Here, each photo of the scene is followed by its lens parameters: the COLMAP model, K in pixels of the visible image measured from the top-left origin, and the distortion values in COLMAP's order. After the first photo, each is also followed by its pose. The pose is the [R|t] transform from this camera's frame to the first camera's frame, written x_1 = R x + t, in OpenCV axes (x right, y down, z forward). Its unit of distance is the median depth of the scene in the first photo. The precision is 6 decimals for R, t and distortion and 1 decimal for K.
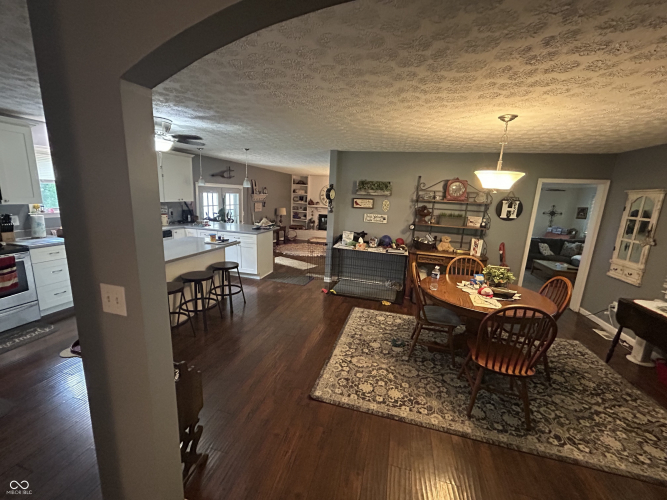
lens RADIAL K [[271.6, 0, 330.6], [0, 271.6, 248.6], [0, 0, 1]] dist [0.000473, 0.000503]
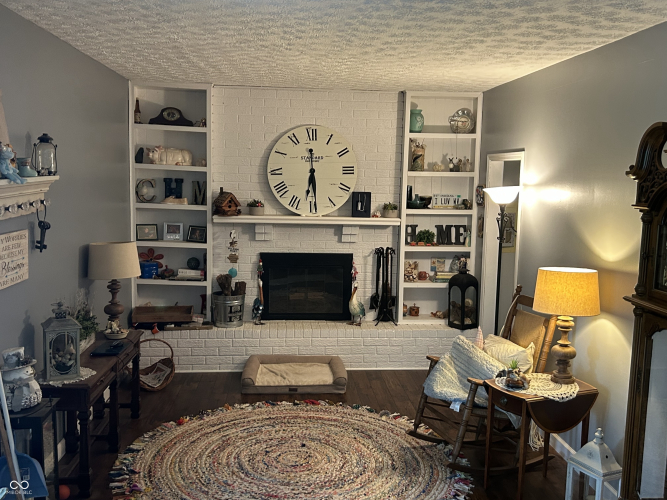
lens RADIAL K [[660.5, 0, 334.5], [0, 660.5, 253.5], [0, 0, 1]] dist [0.082507, 0.000000]
pose [[0.940853, -0.062753, 0.332952, -0.449099], [0.082232, 0.995609, -0.044725, -0.252452], [-0.328684, 0.069459, 0.941882, 1.179604]]
